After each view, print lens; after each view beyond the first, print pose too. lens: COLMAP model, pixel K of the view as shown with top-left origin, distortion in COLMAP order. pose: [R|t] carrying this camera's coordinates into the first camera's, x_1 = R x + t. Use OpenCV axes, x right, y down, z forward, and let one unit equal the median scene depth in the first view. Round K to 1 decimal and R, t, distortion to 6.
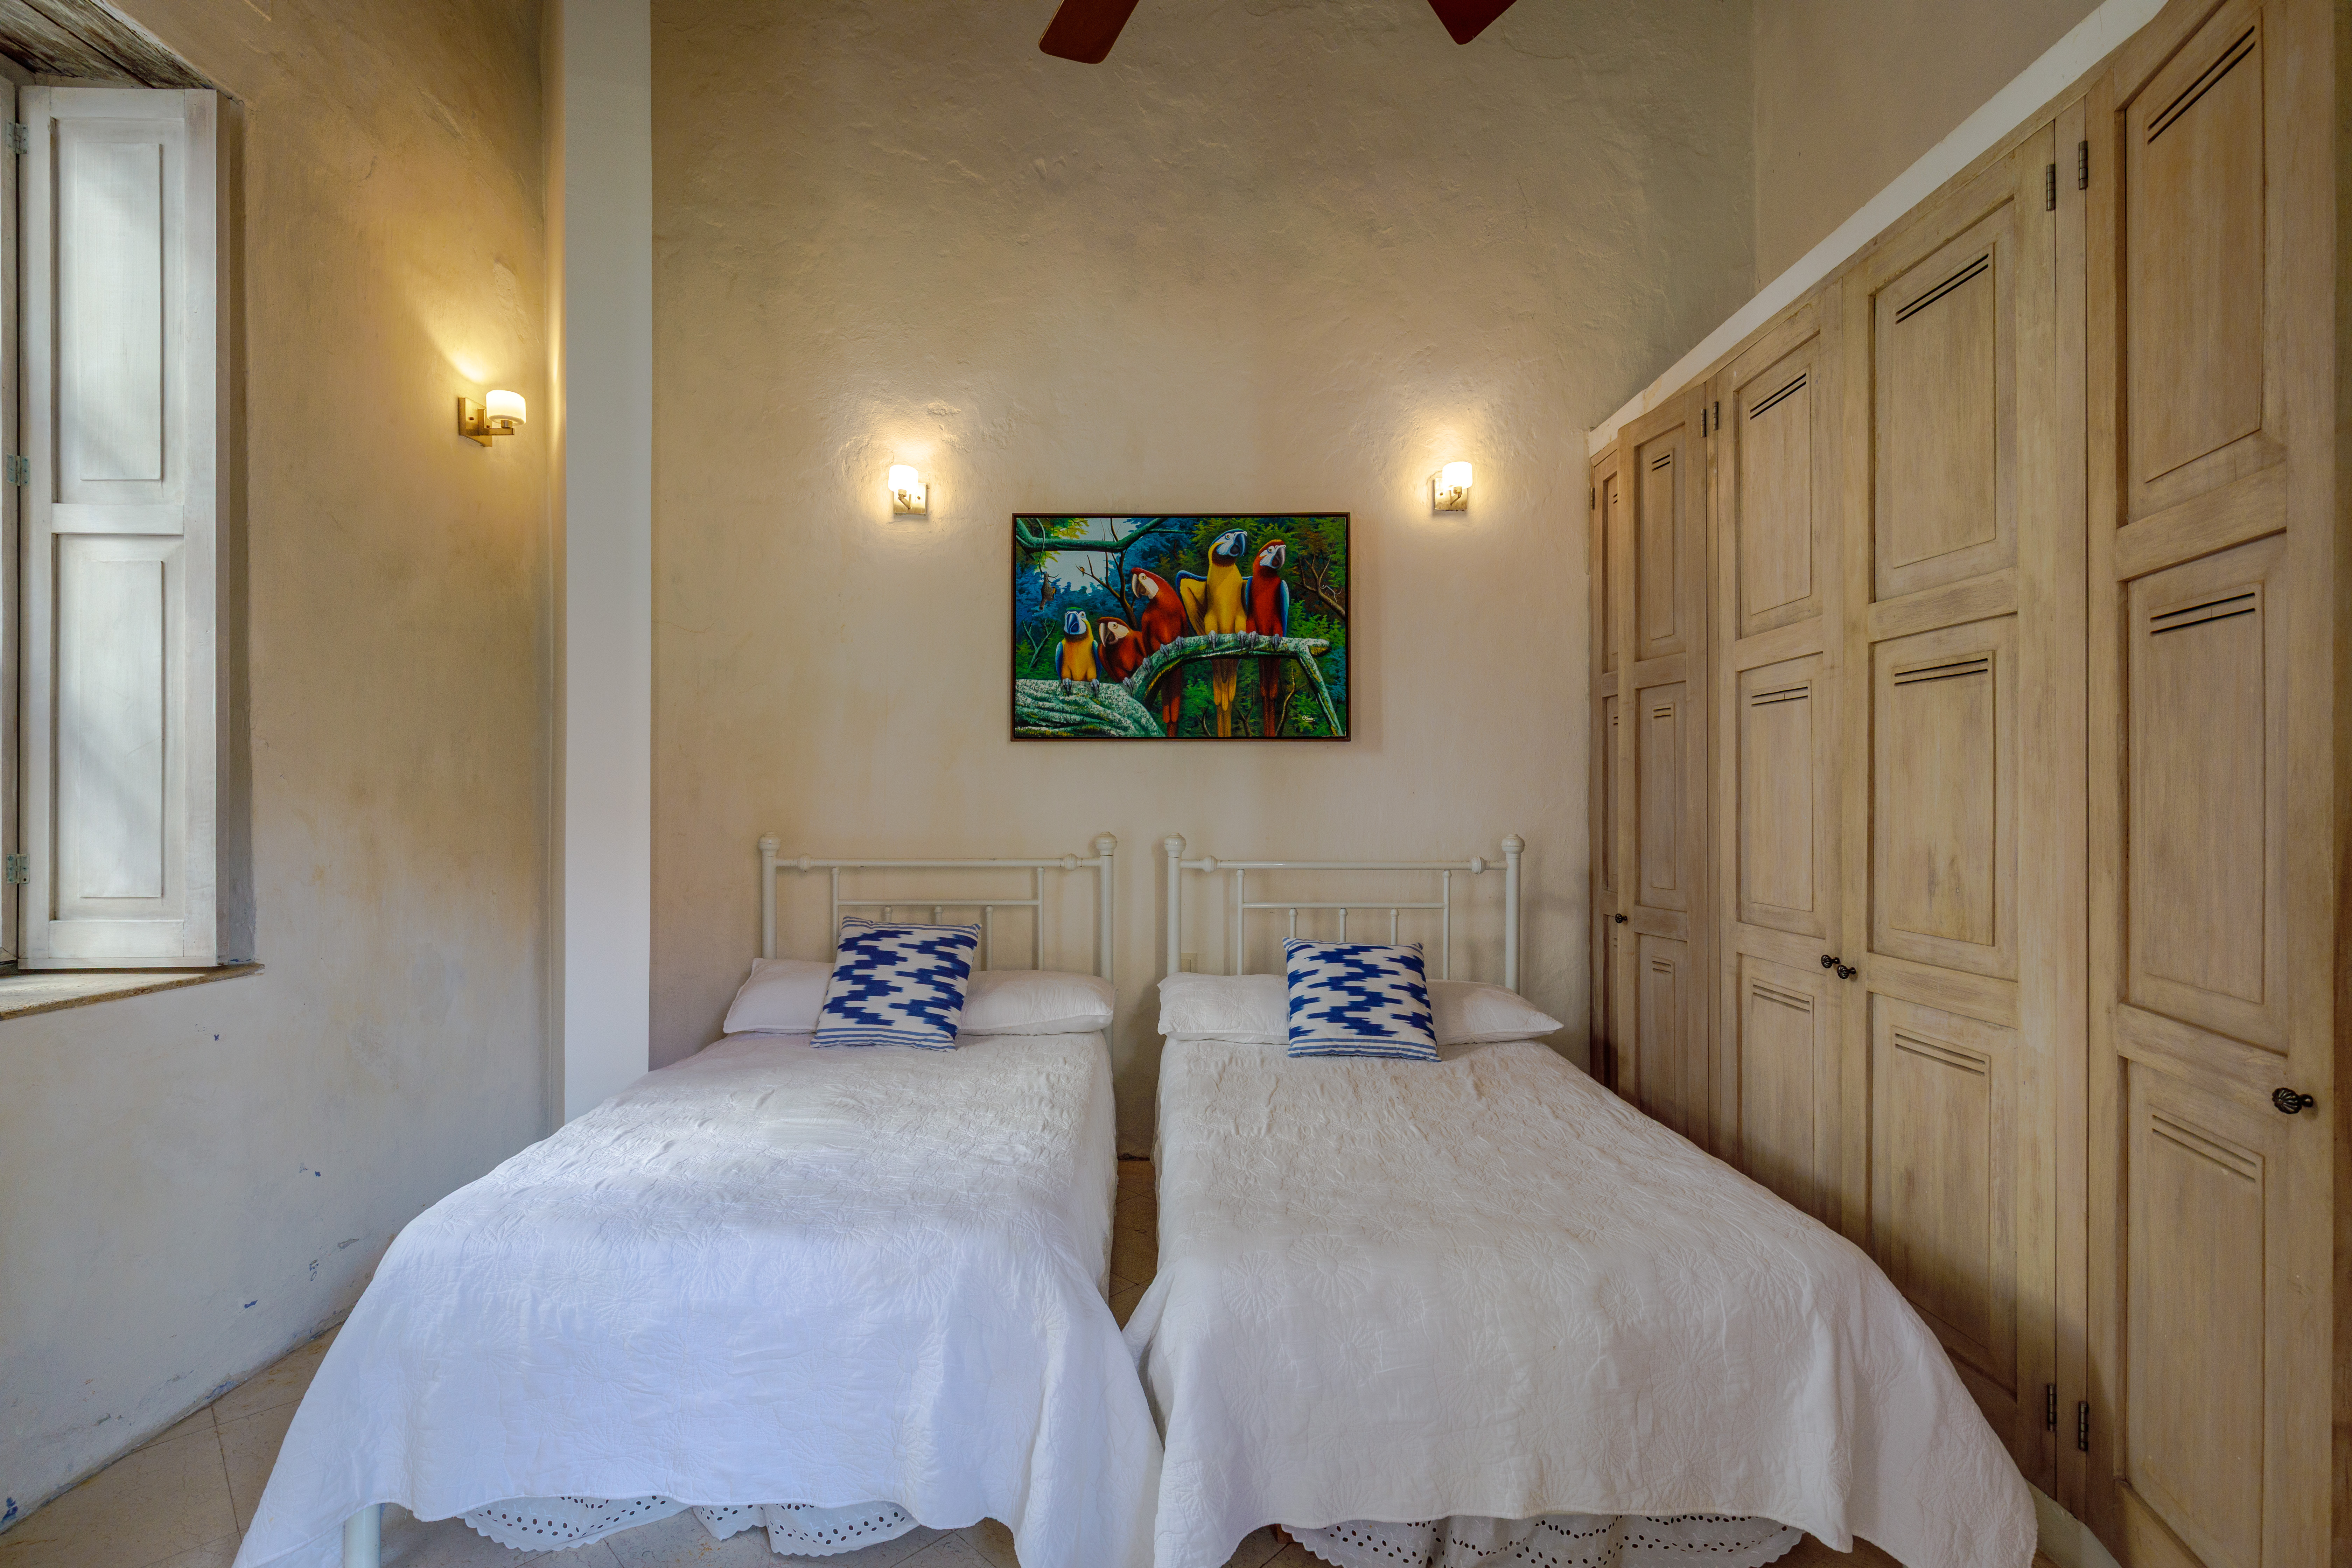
lens RADIAL K [[1062.5, 0, 1176.0], [0, 1062.5, 784.0], [0, 0, 1]] dist [-0.001165, -0.000276]
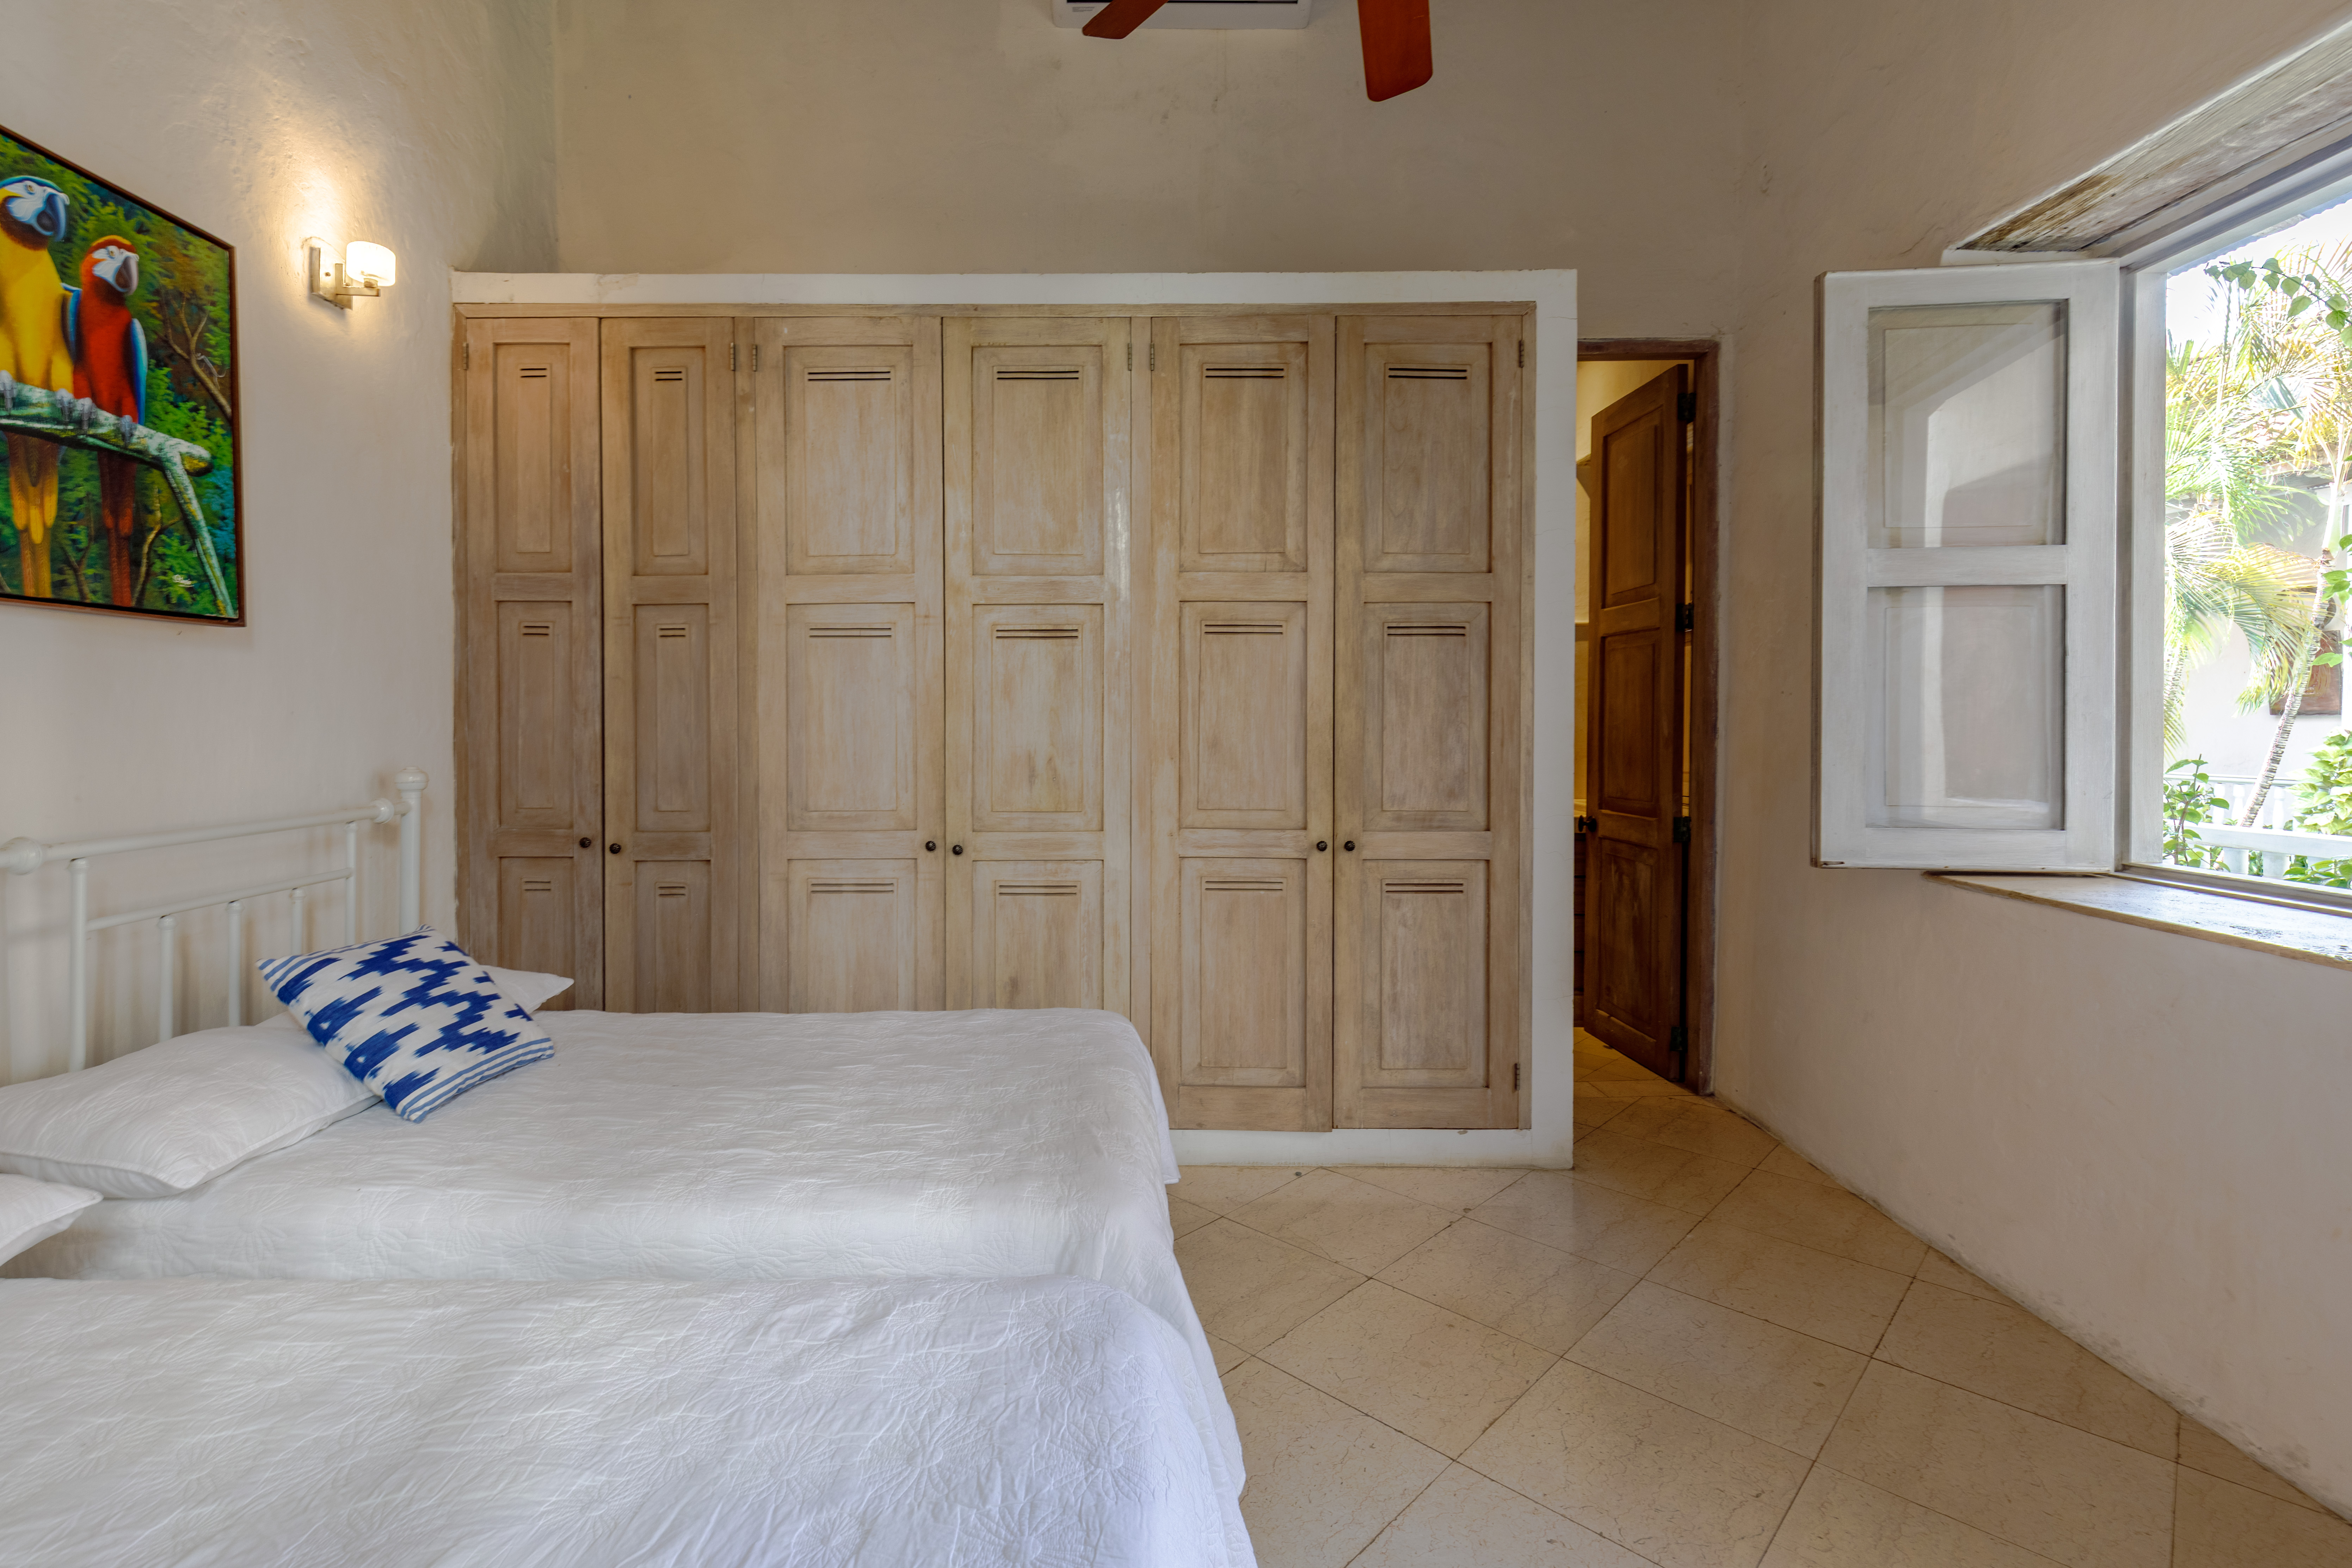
lens RADIAL K [[1033.9, 0, 1170.2], [0, 1033.9, 722.5], [0, 0, 1]] dist [-0.000273, 0.000583]
pose [[0.013756, -0.005290, 0.999891, -0.486179], [-0.010989, 0.999925, 0.005441, 0.006259], [-0.999845, -0.011063, 0.013697, 0.533658]]
